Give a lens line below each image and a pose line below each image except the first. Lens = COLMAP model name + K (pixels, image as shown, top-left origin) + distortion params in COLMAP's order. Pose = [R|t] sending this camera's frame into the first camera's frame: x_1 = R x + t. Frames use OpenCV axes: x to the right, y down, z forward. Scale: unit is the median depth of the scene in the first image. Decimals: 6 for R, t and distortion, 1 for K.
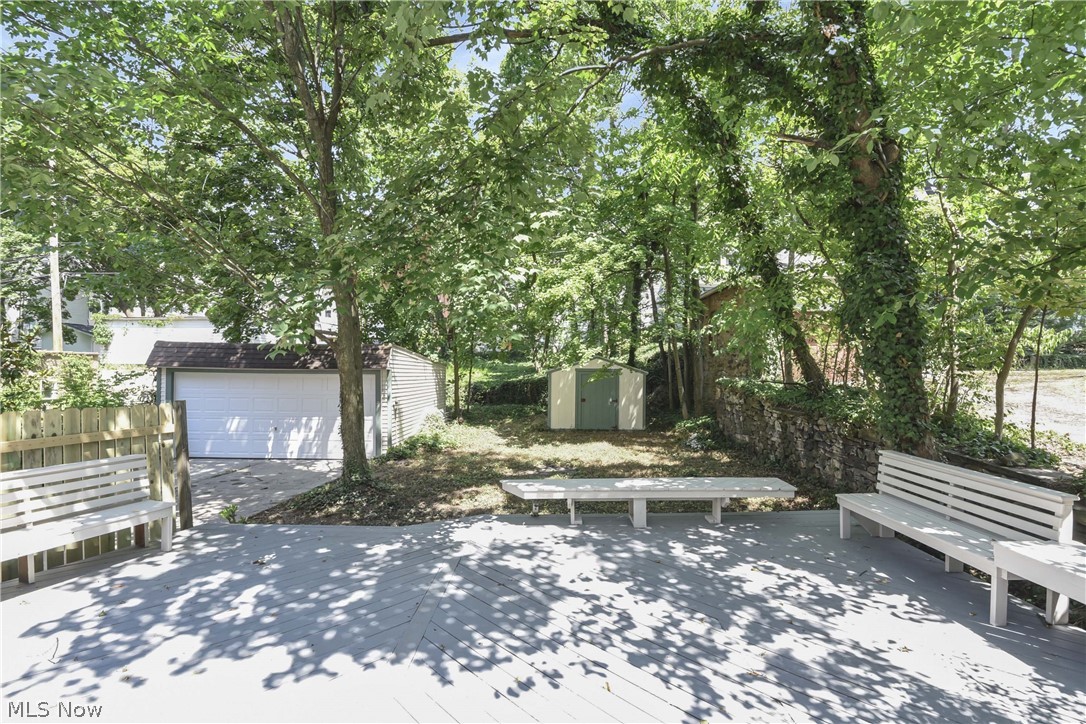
lens RADIAL K [[485.1, 0, 546.1], [0, 485.1, 372.5], [0, 0, 1]] dist [-0.010316, -0.000080]
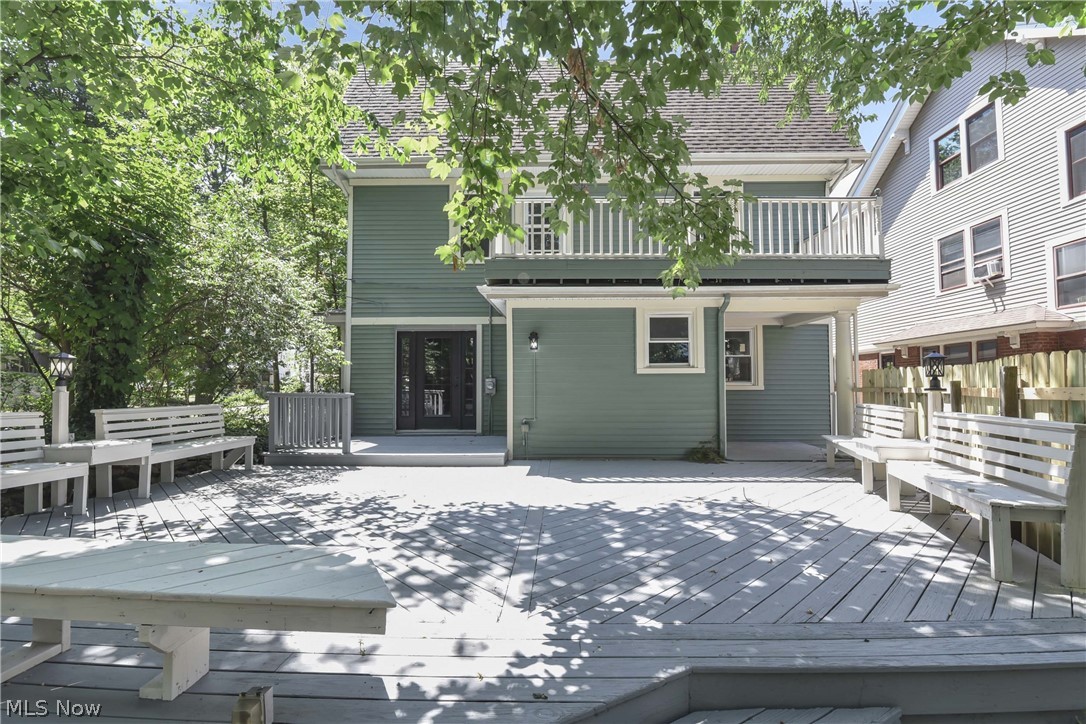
lens RADIAL K [[485.1, 0, 546.1], [0, 485.1, 372.5], [0, 0, 1]] dist [-0.010316, -0.000080]
pose [[-0.999506, -0.008087, 0.030383, -0.294418], [-0.009038, 0.999470, -0.031280, 0.171993], [-0.030114, -0.031539, -0.999049, 2.117837]]
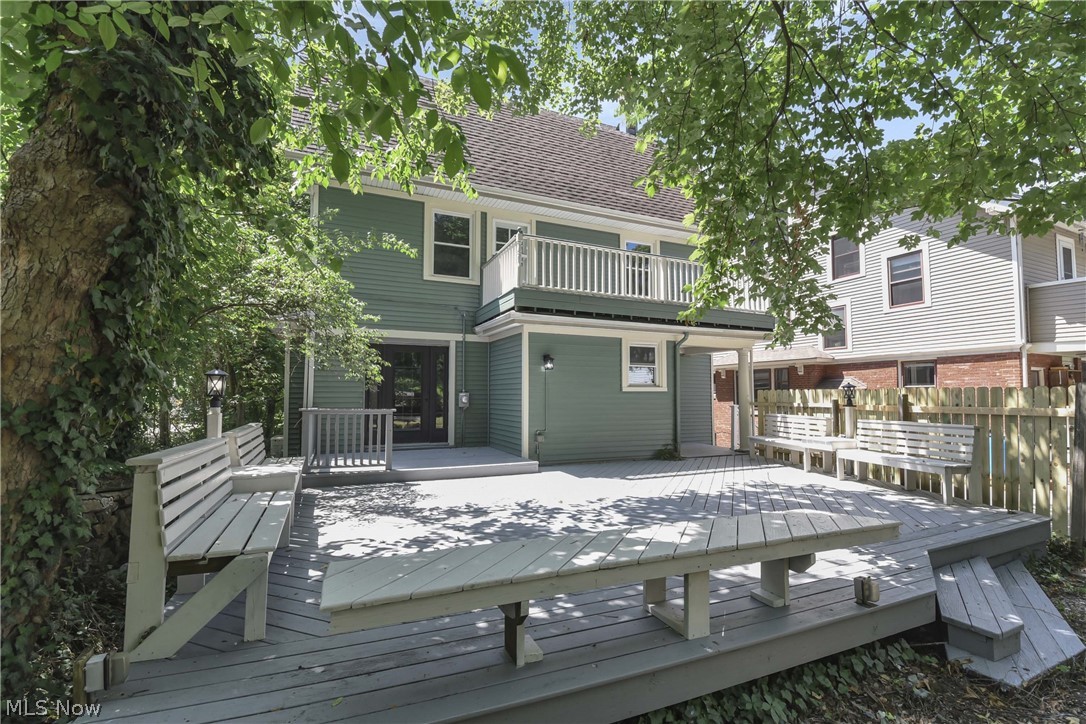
lens RADIAL K [[485.1, 0, 546.1], [0, 485.1, 372.5], [0, 0, 1]] dist [-0.010316, -0.000080]
pose [[-0.918494, -0.031874, -0.394149, 0.802172], [-0.011691, 0.998499, -0.053502, 0.150266], [0.395263, -0.044534, -0.917488, 2.234253]]
